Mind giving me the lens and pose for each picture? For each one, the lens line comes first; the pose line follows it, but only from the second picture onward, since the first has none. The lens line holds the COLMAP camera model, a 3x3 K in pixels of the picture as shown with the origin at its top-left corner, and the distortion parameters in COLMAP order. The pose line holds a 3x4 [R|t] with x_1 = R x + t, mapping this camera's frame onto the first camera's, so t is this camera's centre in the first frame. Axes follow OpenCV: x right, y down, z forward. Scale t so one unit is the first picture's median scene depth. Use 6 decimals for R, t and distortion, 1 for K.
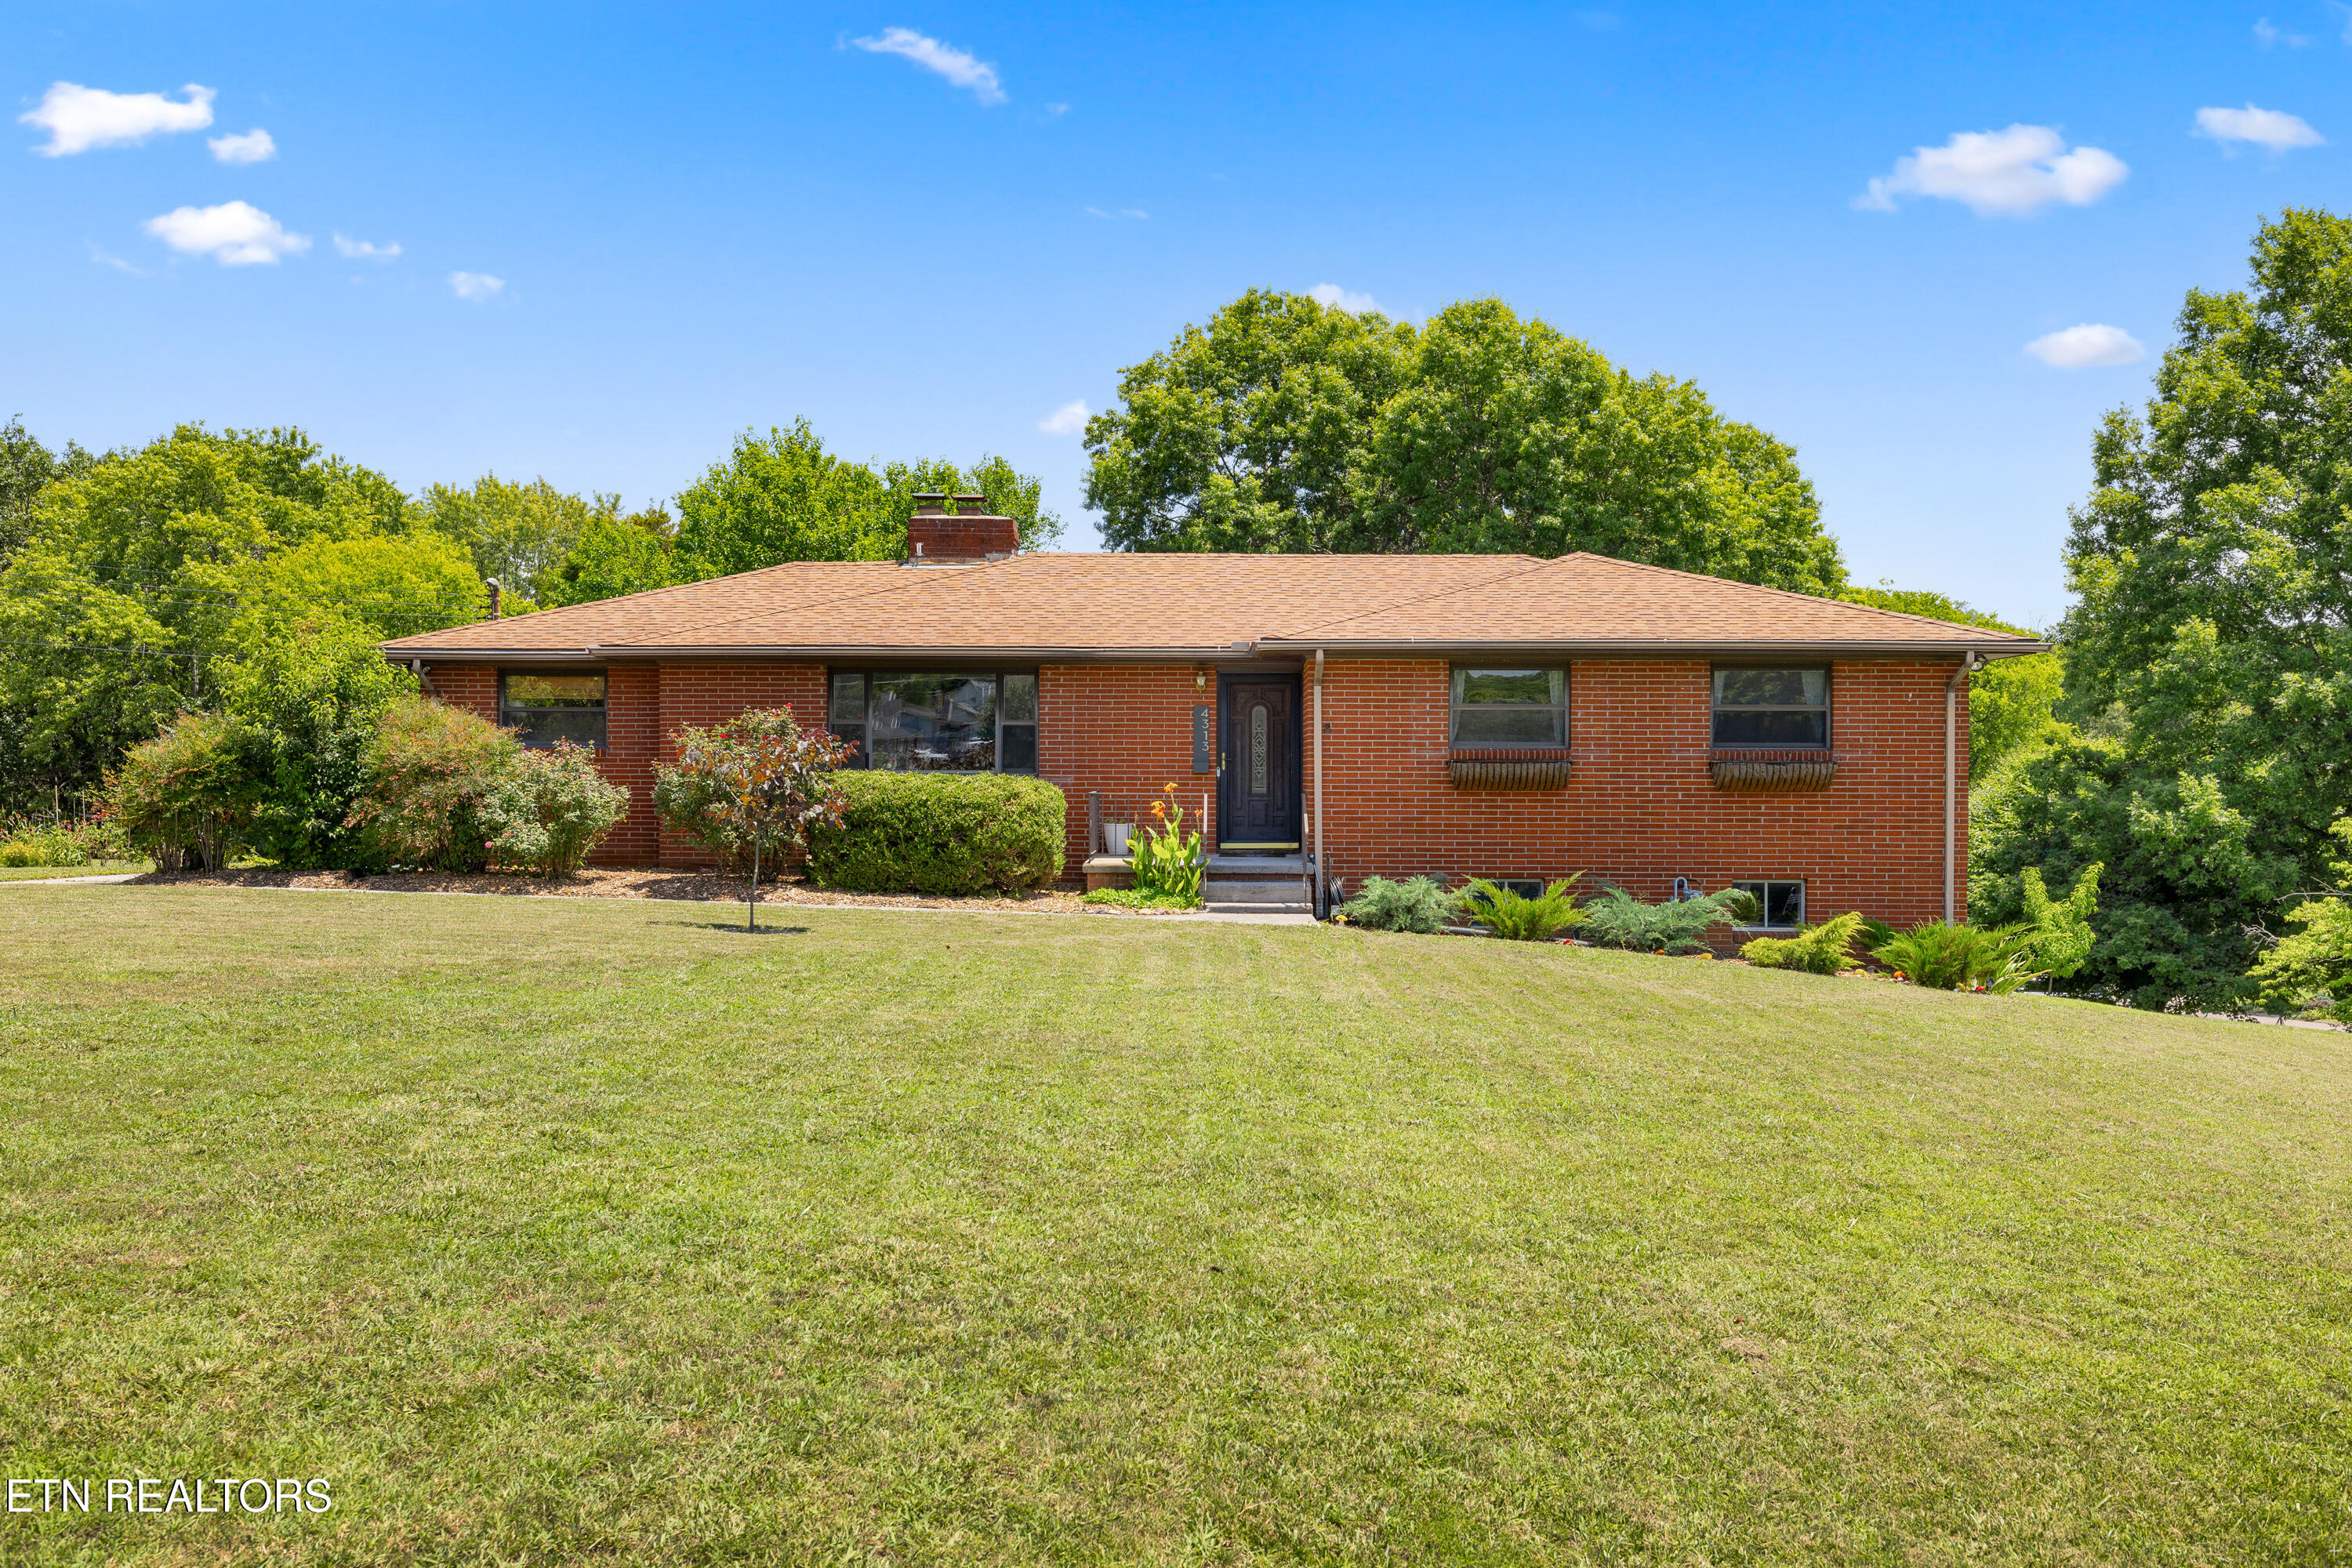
lens RADIAL K [[1982.2, 0, 1176.0], [0, 1982.2, 784.0], [0, 0, 1]] dist [0.003151, -0.010889]
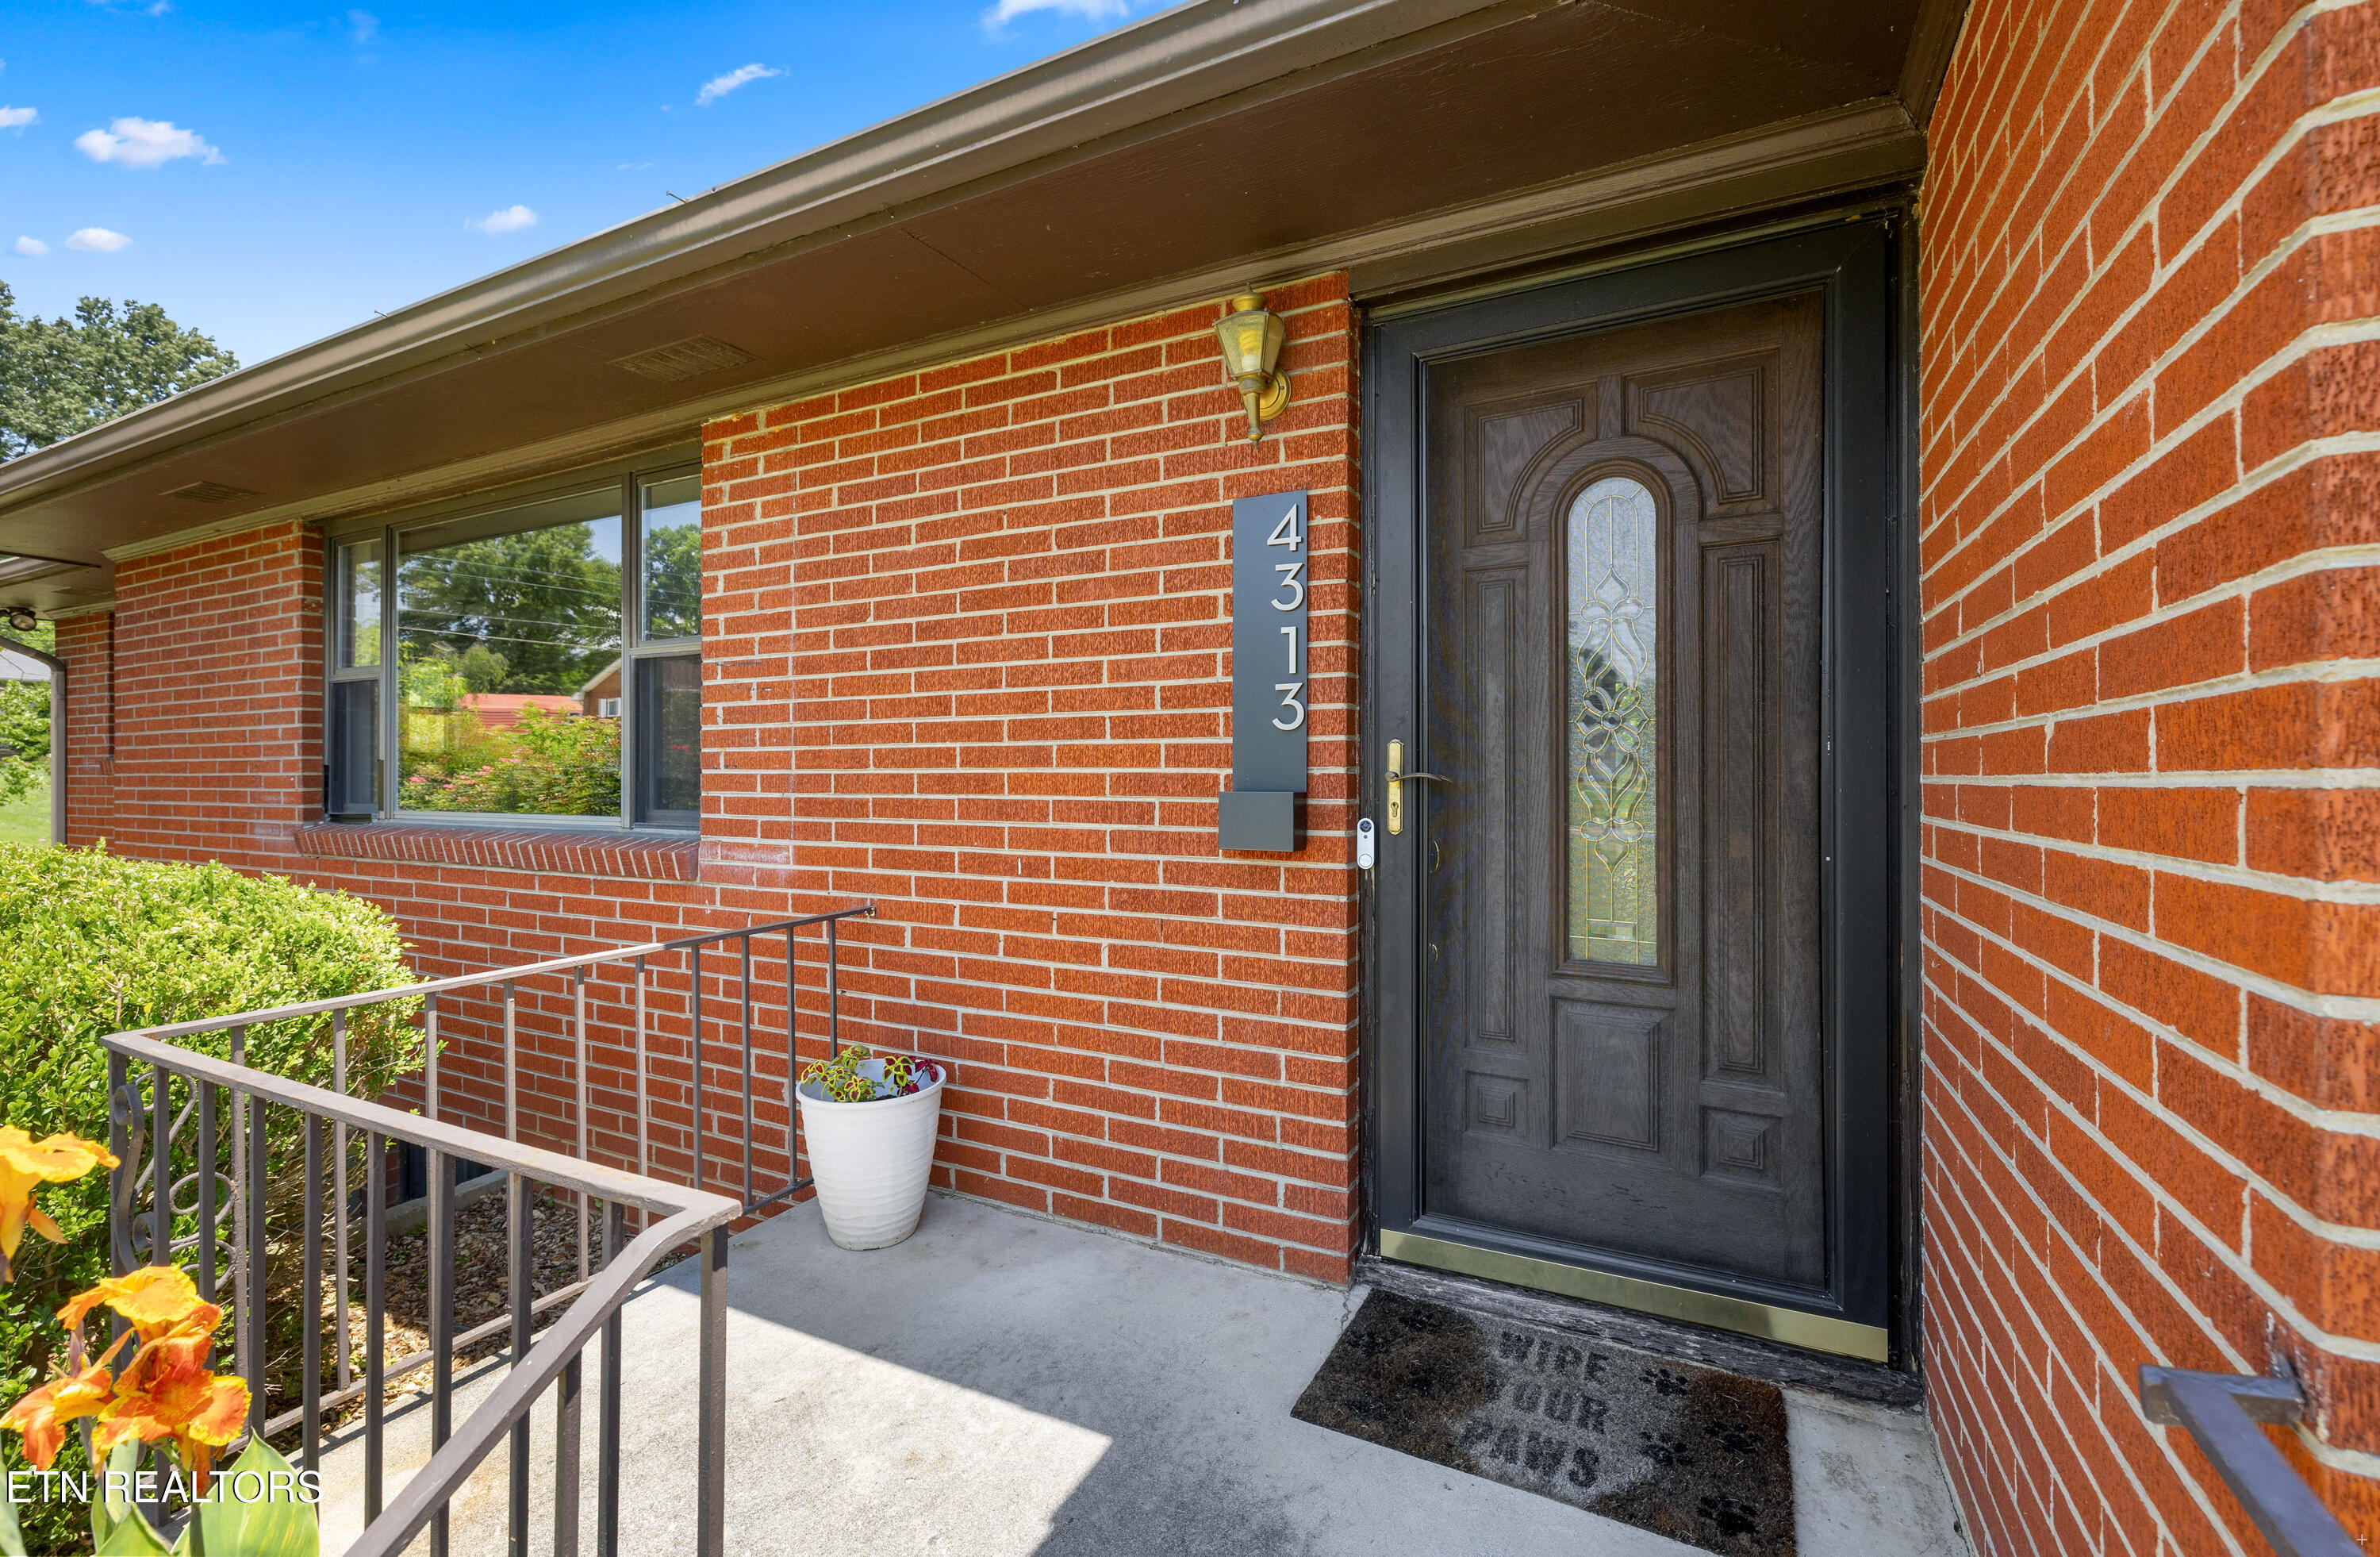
lens RADIAL K [[1011.1, 0, 1190.0], [0, 1011.1, 778.5], [0, 0, 1]] dist [-0.000342, -0.000033]
pose [[0.900842, -0.006808, -0.434093, 0.025692], [-0.006846, 0.999530, -0.029884, -0.004997], [0.434092, 0.029892, 0.900372, 0.486739]]
